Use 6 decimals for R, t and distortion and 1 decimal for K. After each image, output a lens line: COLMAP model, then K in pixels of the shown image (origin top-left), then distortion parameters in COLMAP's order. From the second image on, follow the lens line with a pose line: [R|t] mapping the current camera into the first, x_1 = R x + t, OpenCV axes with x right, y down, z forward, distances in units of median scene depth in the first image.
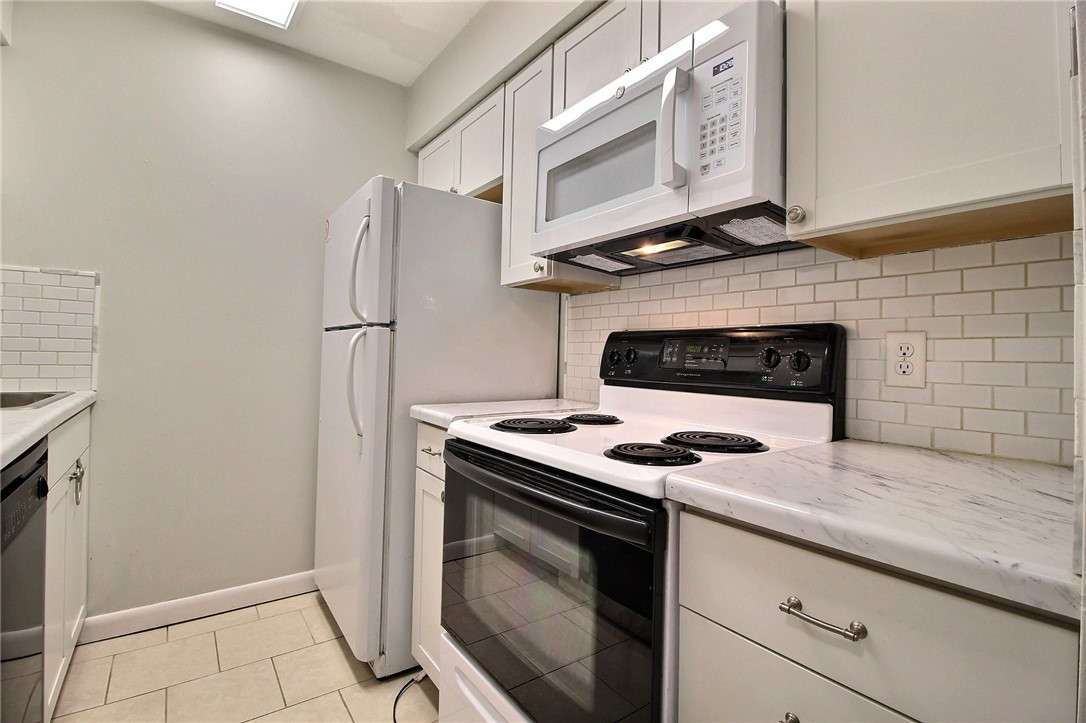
lens RADIAL K [[508.9, 0, 550.2], [0, 508.9, 349.2], [0, 0, 1]] dist [-0.009966, -0.003030]
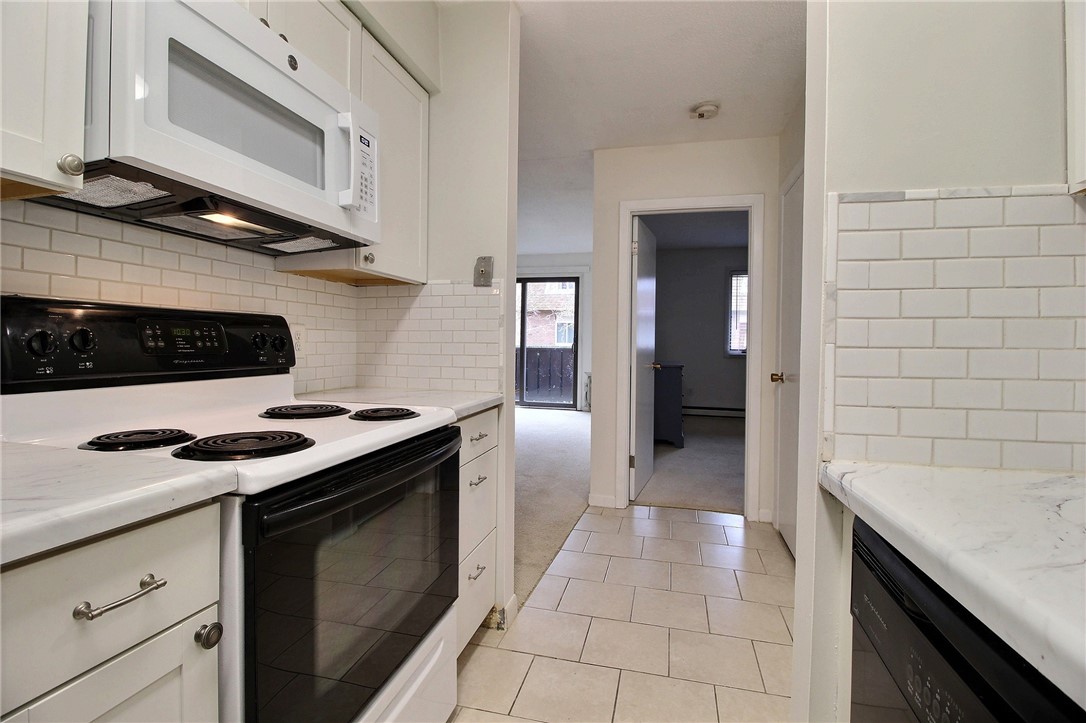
lens RADIAL K [[508.9, 0, 543.0], [0, 508.9, 350.8], [0, 0, 1]] dist [-0.009966, -0.003030]
pose [[-0.637510, -0.040964, 0.769353, -0.911875], [-0.038076, 0.999040, 0.021643, -0.012132], [-0.769501, -0.015496, -0.638458, 1.248366]]
